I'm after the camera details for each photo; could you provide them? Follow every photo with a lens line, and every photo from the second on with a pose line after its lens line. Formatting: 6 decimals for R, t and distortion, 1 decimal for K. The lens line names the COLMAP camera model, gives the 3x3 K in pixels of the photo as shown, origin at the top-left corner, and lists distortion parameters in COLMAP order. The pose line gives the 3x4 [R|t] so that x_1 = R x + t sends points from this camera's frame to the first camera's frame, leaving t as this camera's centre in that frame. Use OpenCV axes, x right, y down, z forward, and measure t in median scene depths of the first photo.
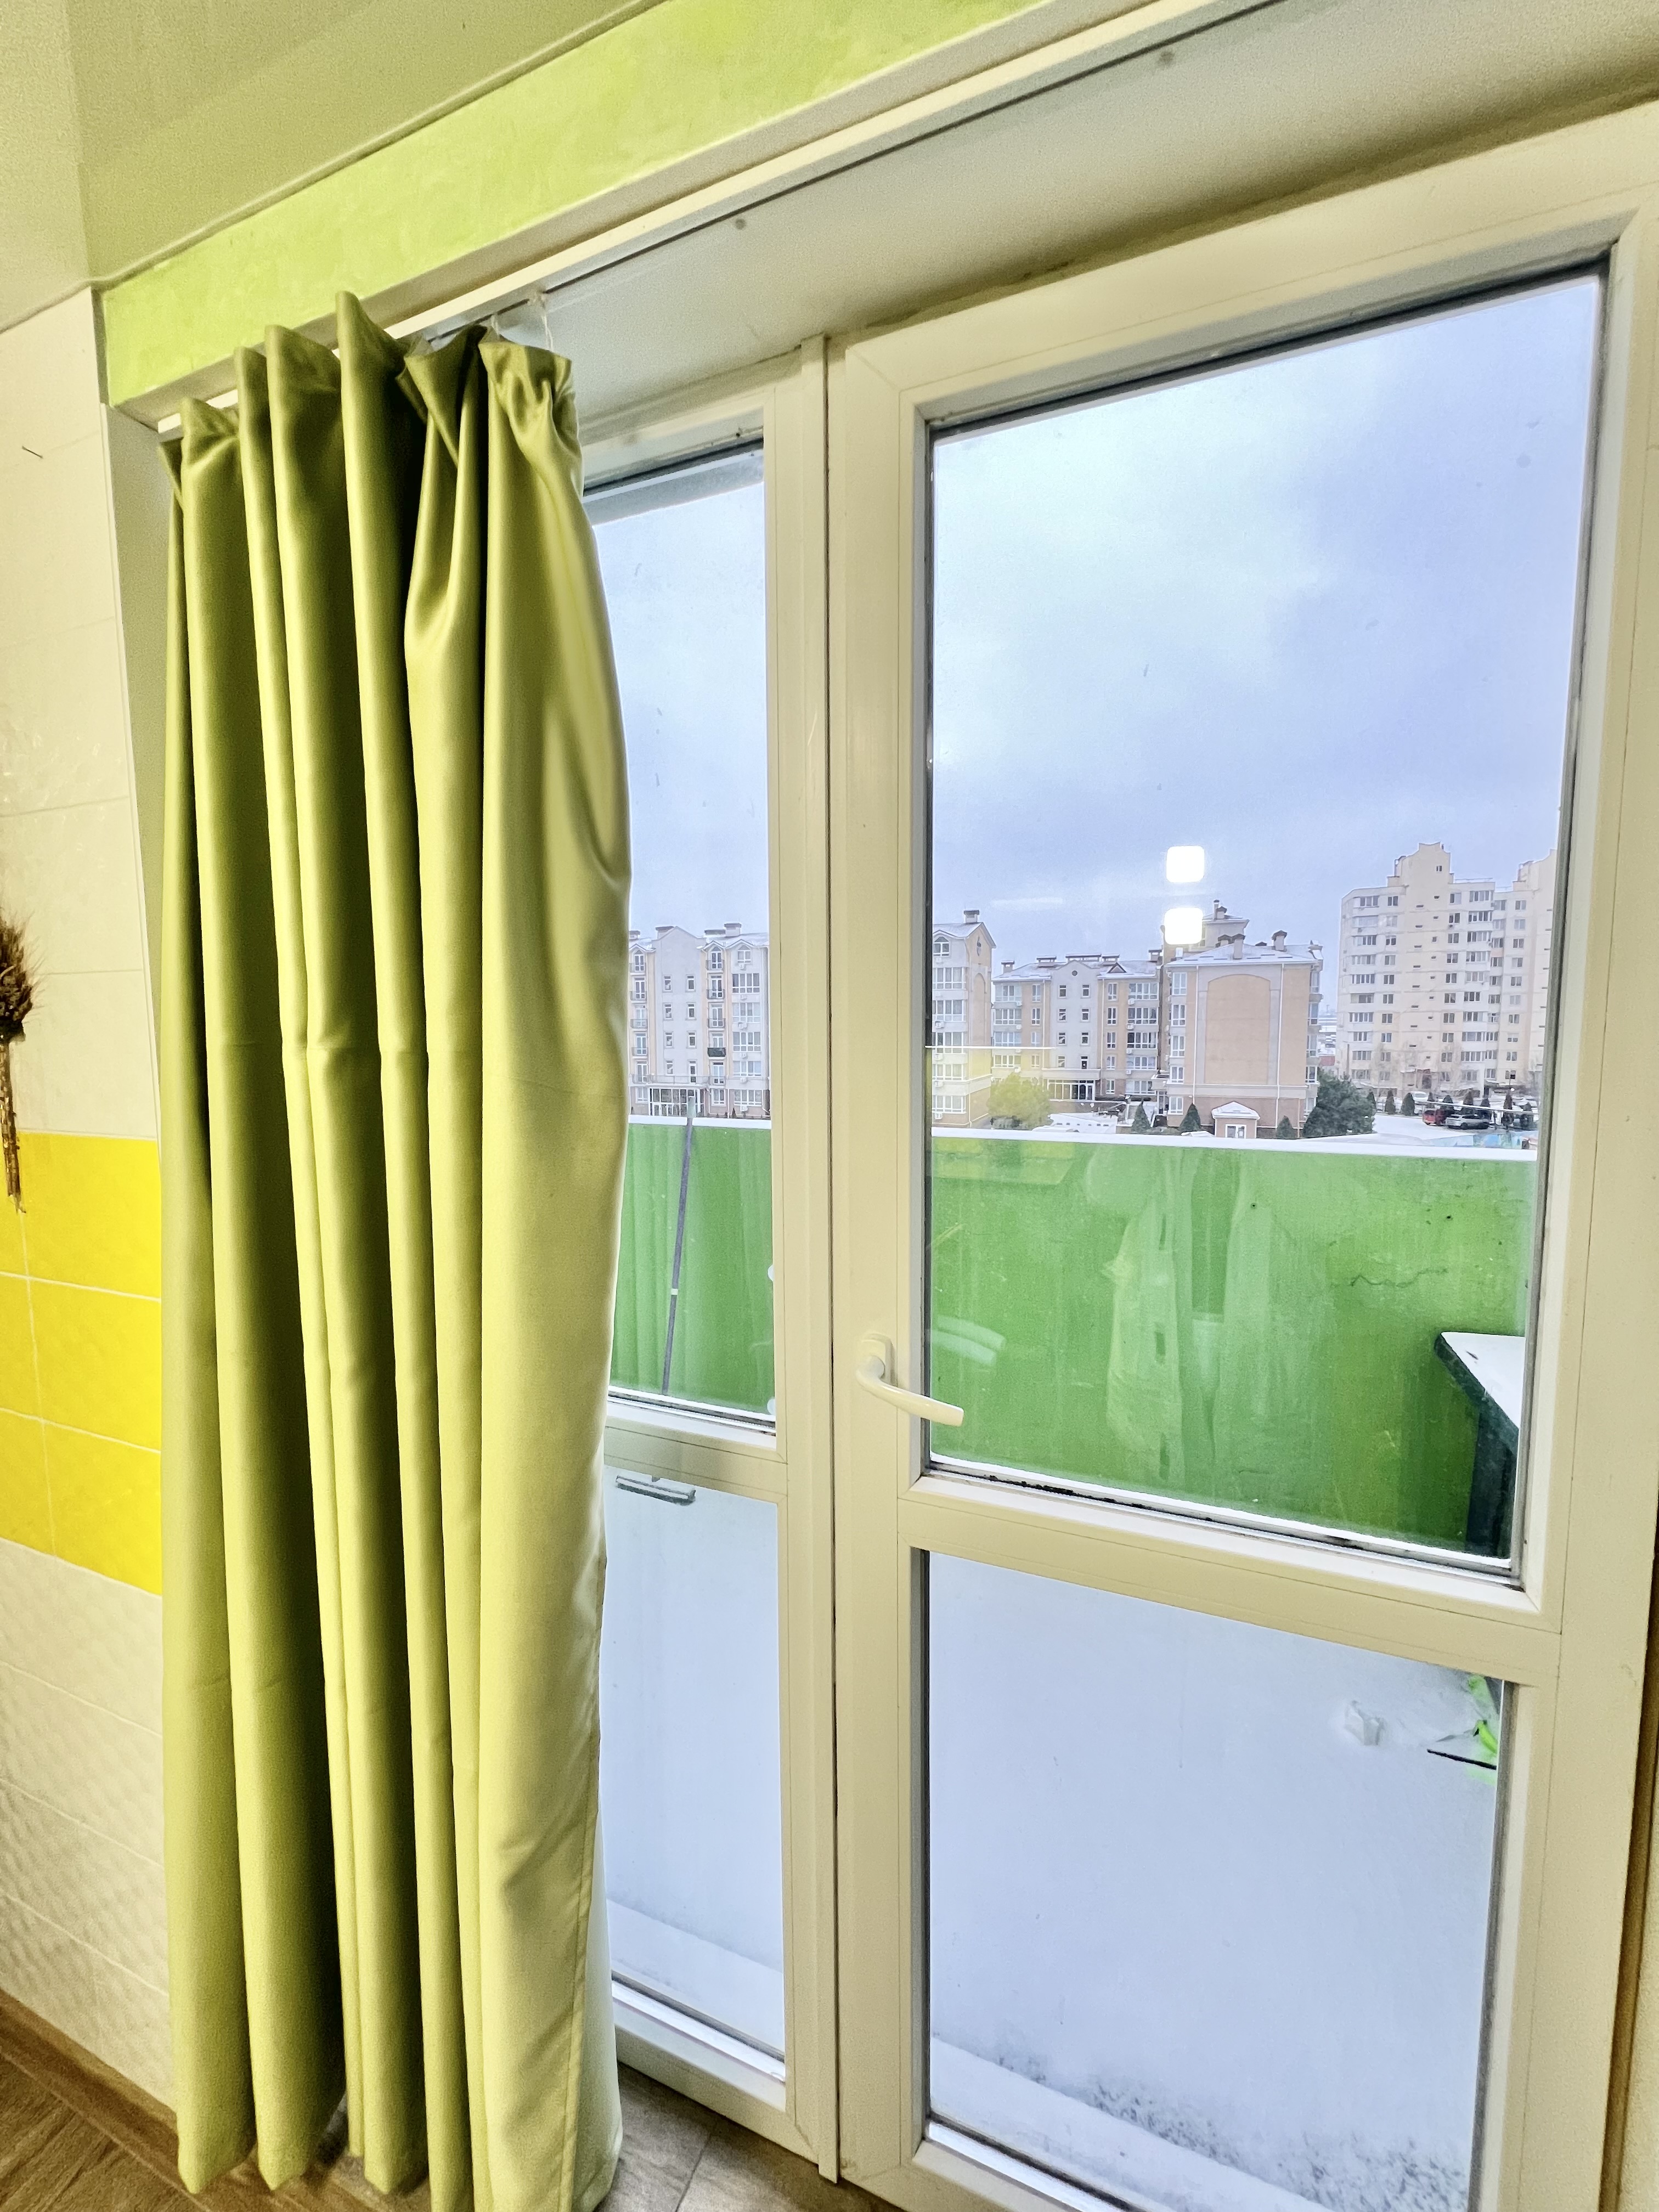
lens RADIAL K [[886.0, 0, 823.2], [0, 886.0, 1111.9], [0, 0, 1]] dist [-0.002572, 0.000541]
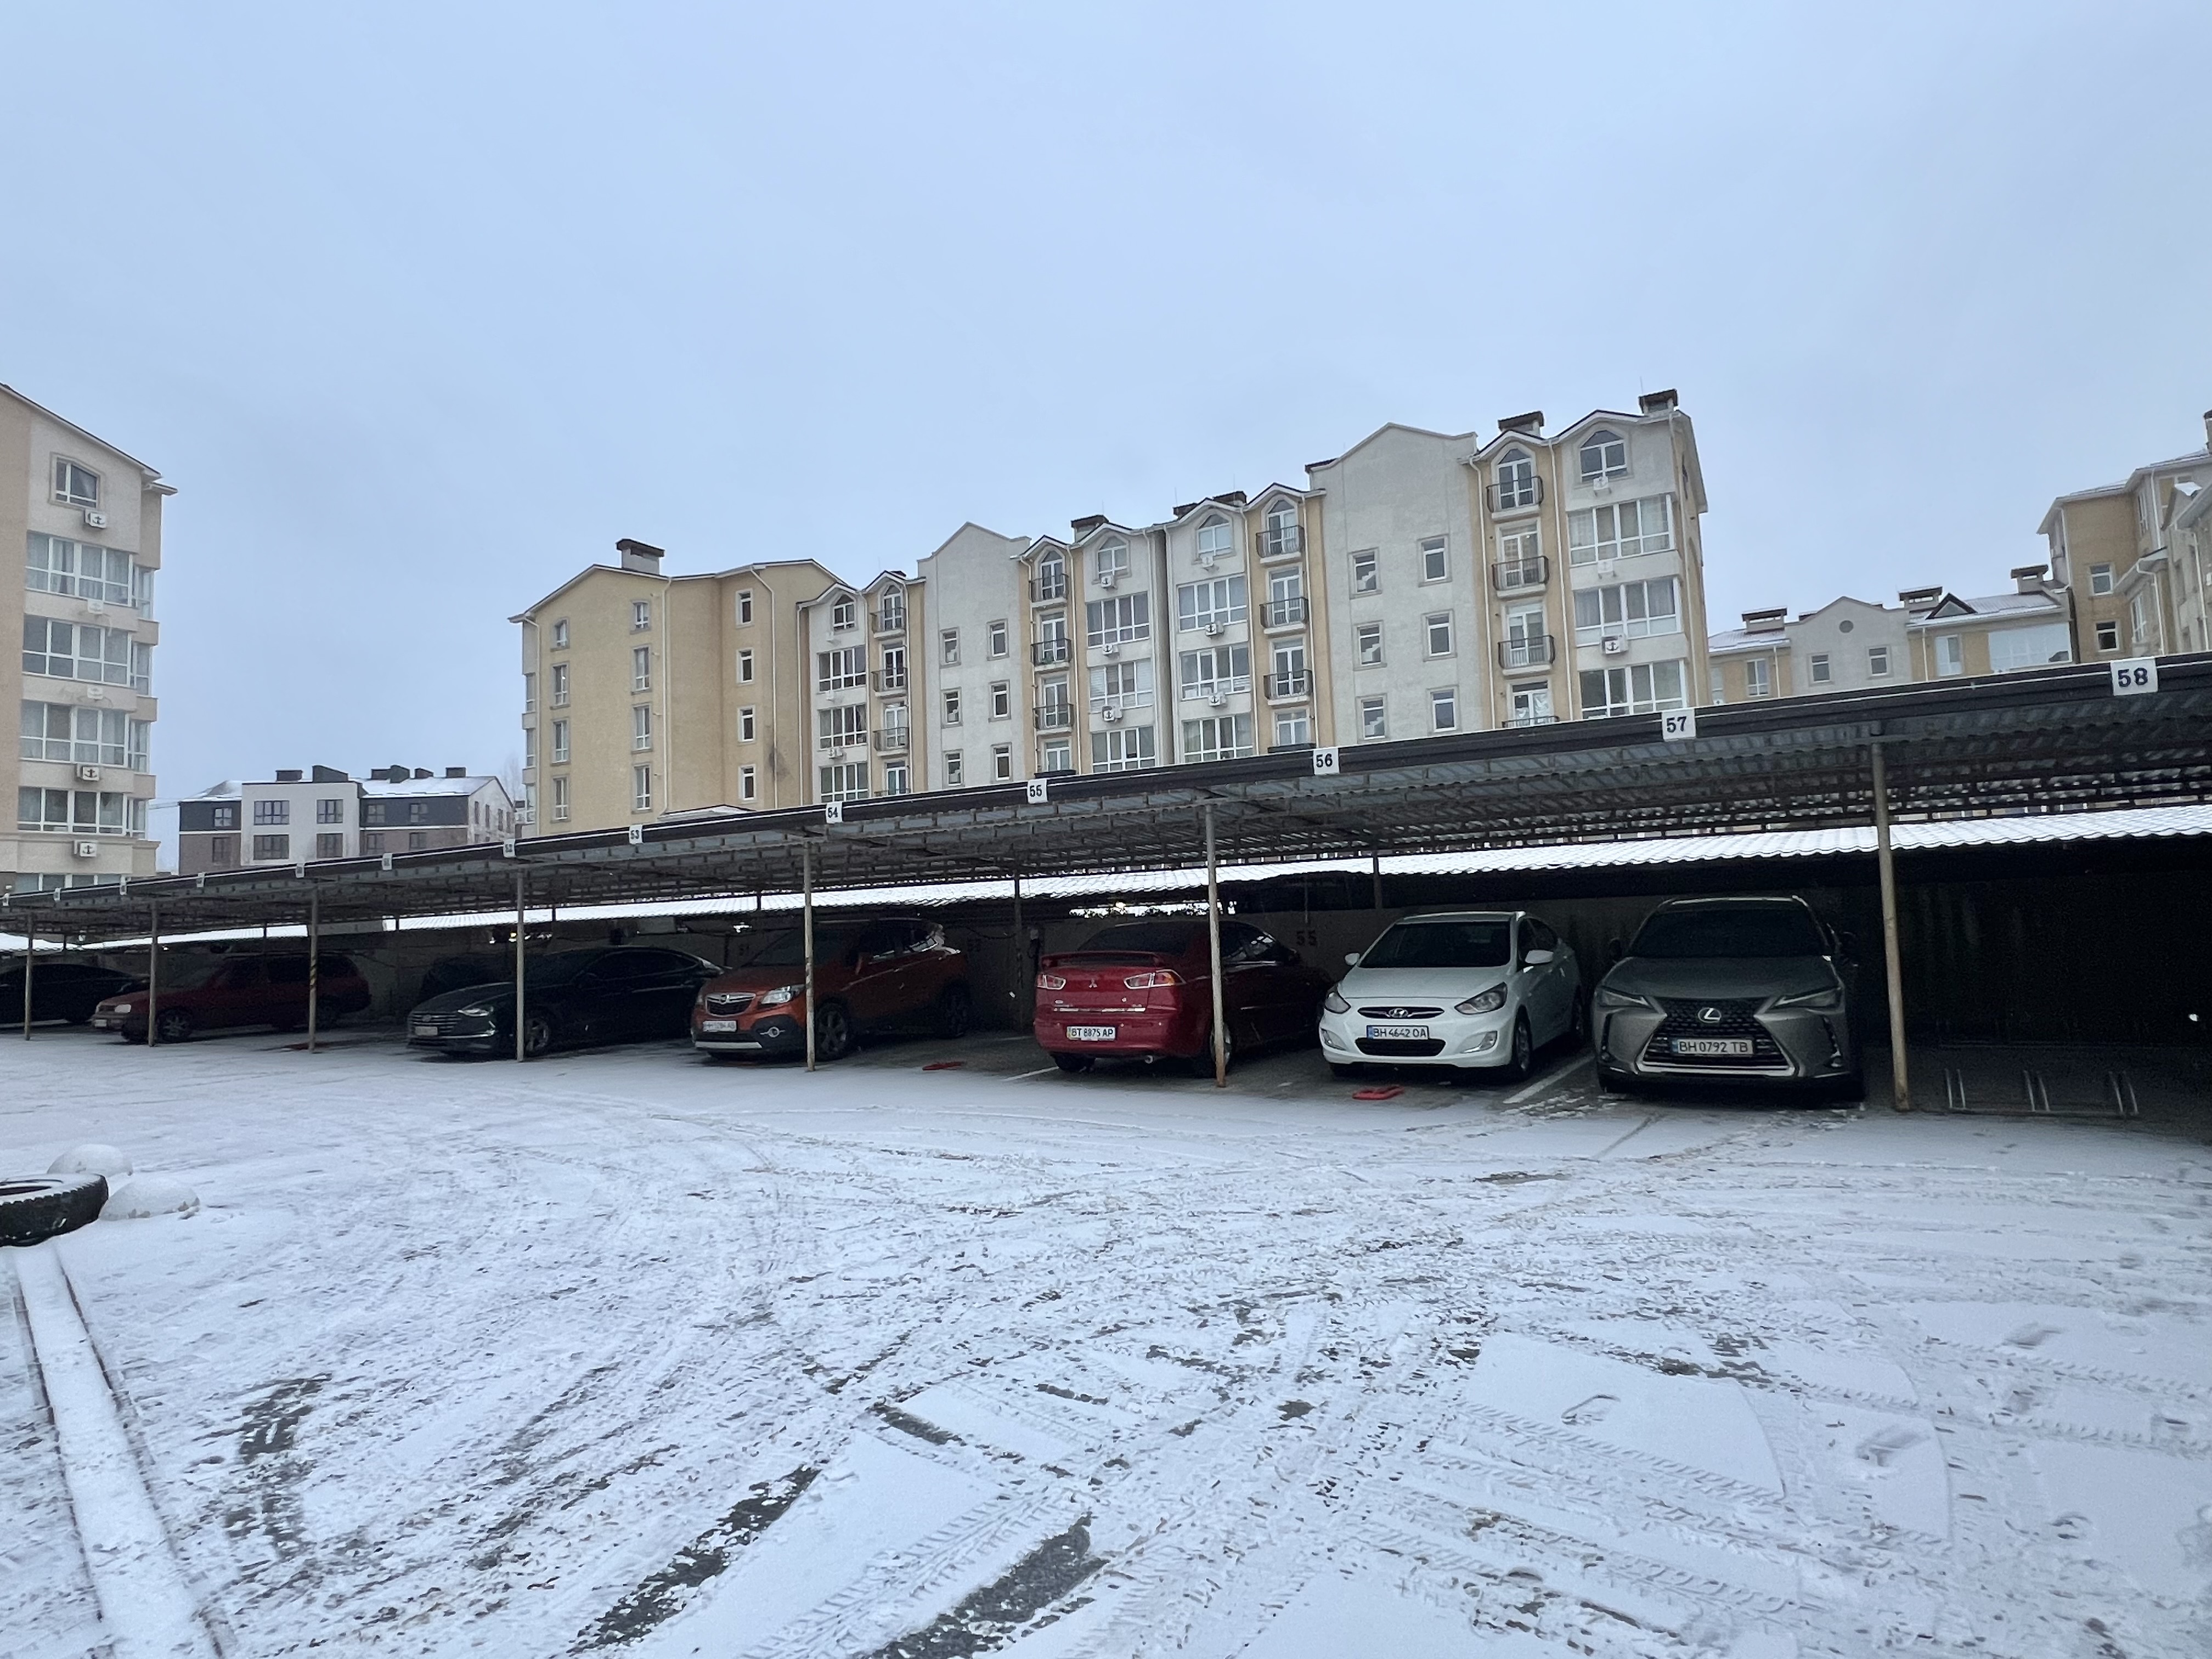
lens RADIAL K [[1263.0, 0, 1072.5], [0, 1263.0, 822.5], [0, 0, 1]] dist [-0.005891, -0.001173]
pose [[0.988958, -0.039498, -0.142838, -0.015314], [0.013018, 0.983257, -0.181760, 0.043314], [0.147625, 0.177893, 0.972914, 0.259268]]
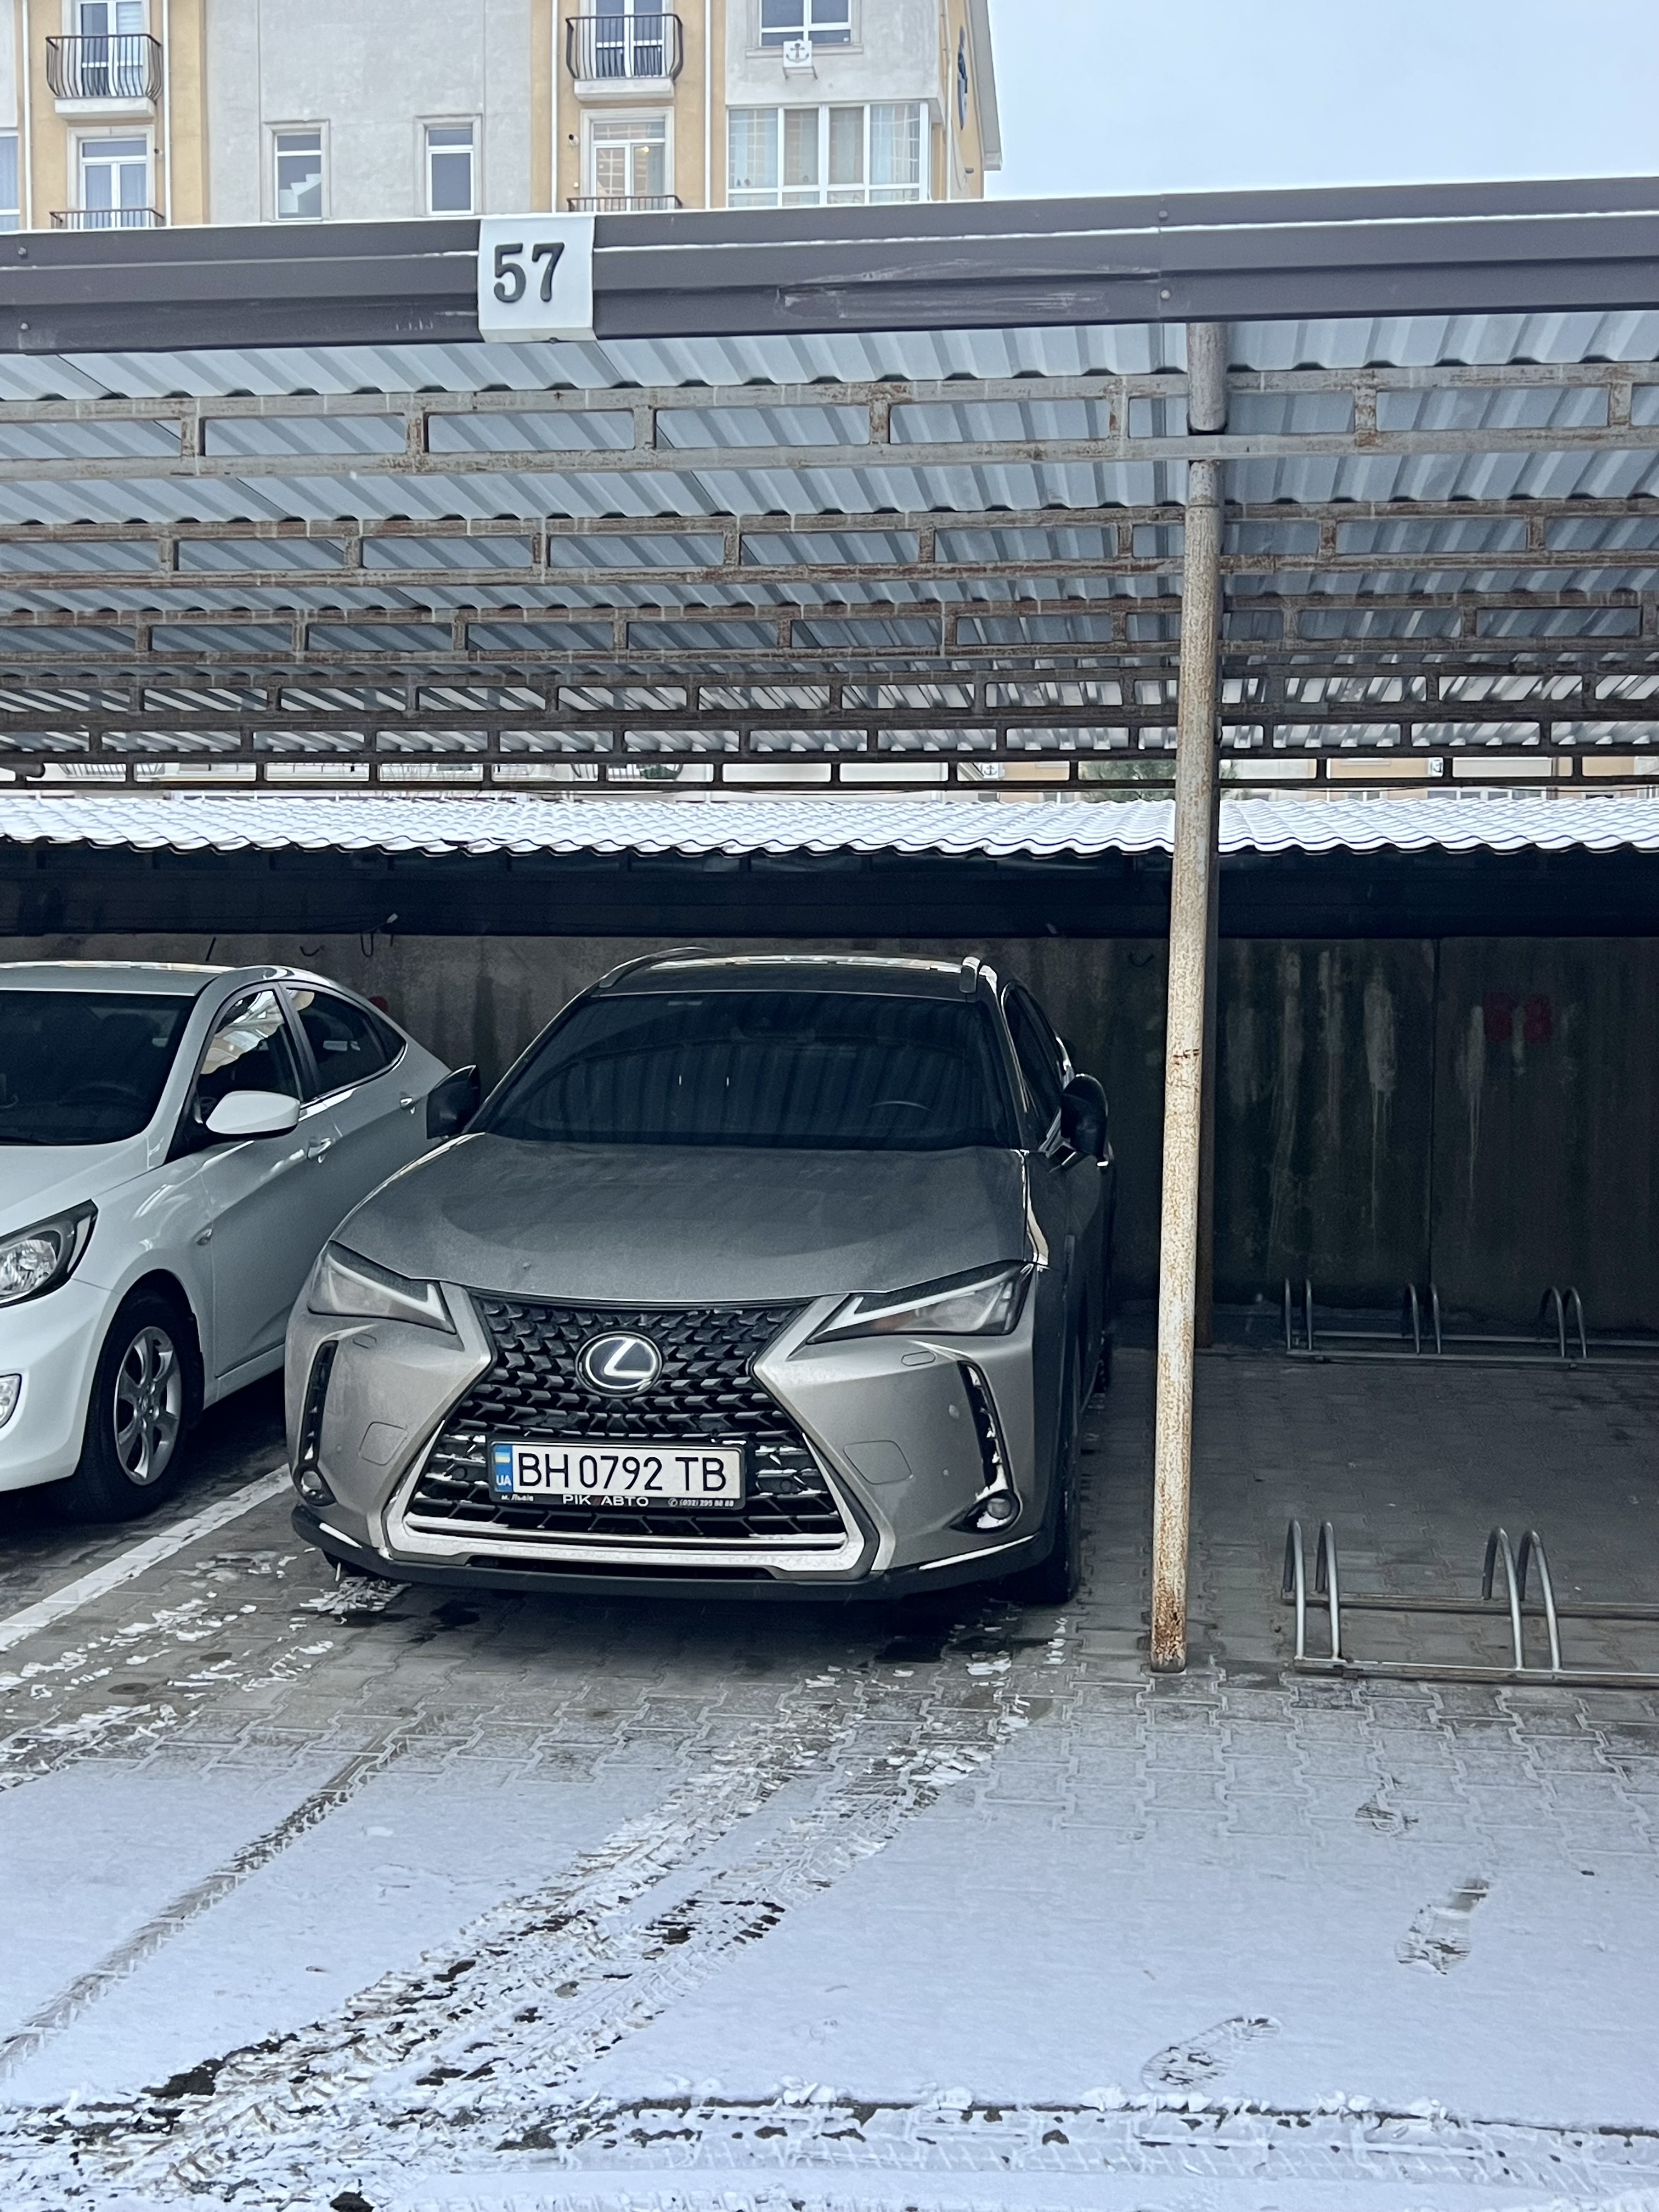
lens RADIAL K [[2442.9, 0, 828.5], [0, 2442.9, 1090.2], [0, 0, 1]] dist [0.080201, 0.000000]
pose [[0.965885, -0.000195, 0.258973, 0.002127], [0.012155, 0.998932, -0.044579, 0.039034], [-0.258687, 0.046205, 0.964855, 0.295129]]
